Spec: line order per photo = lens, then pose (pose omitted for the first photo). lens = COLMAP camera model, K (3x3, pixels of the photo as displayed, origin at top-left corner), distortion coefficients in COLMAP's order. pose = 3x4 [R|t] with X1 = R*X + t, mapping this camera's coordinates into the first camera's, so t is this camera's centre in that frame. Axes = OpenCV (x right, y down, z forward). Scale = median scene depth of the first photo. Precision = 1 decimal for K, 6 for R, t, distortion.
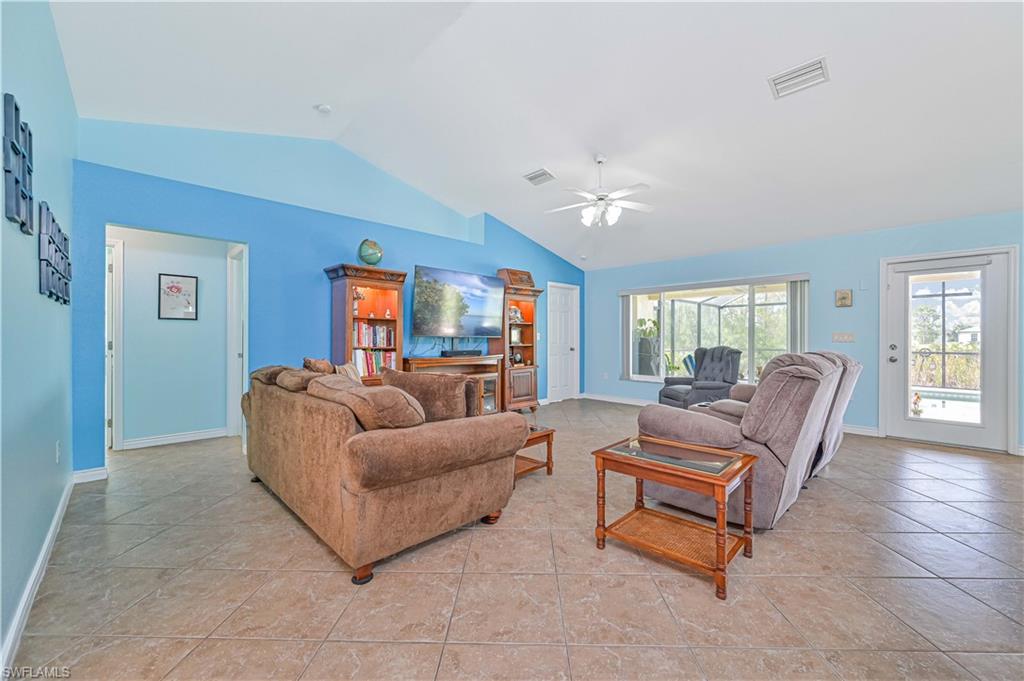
lens RADIAL K [[405.8, 0, 515.6], [0, 405.8, 338.6], [0, 0, 1]] dist [-0.001268, 0.000281]
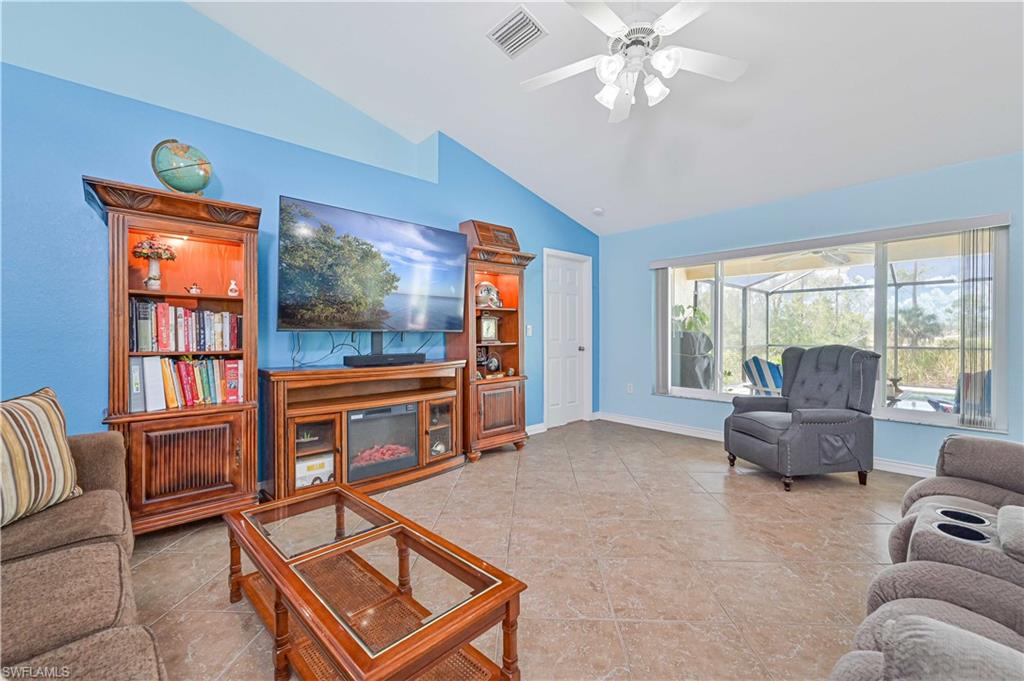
lens RADIAL K [[433.3, 0, 518.7], [0, 433.3, 340.6], [0, 0, 1]] dist [0.007620, 0.000224]
pose [[0.999928, -0.004008, -0.011348, 0.055438], [0.004197, 0.999852, 0.016674, -0.000546], [0.011279, -0.016721, 0.999797, 0.349717]]
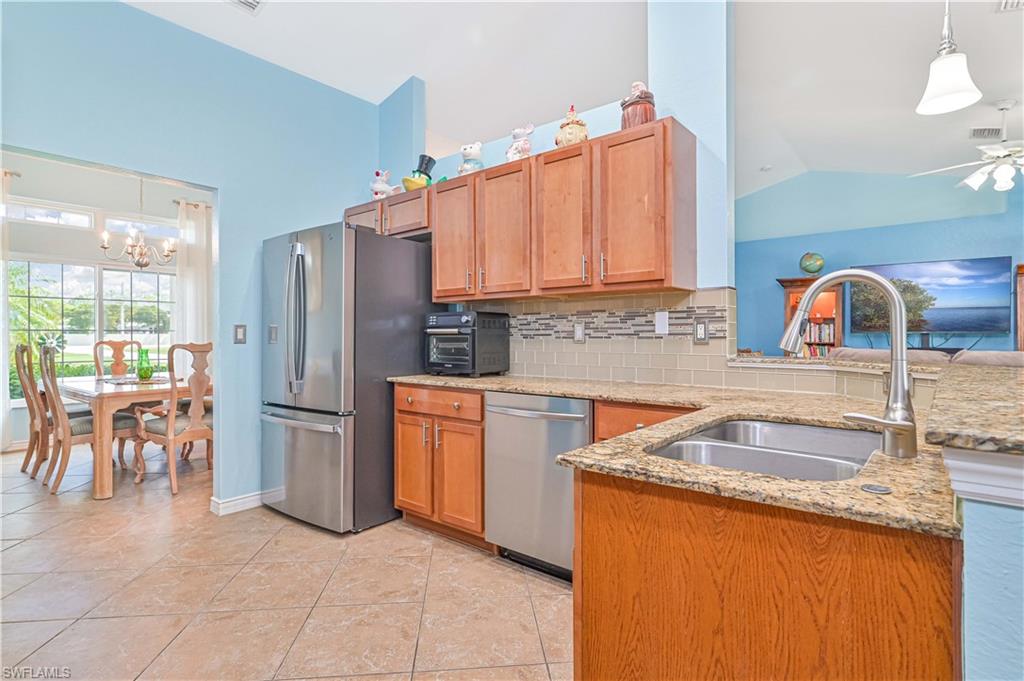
lens RADIAL K [[498.6, 0, 511.2], [0, 498.6, 334.4], [0, 0, 1]] dist [-0.003494, -0.000910]
pose [[0.101515, -0.003017, -0.994829, 0.794213], [0.001790, 0.999994, -0.002850, 0.000783], [0.994832, -0.001491, 0.101520, -0.033717]]
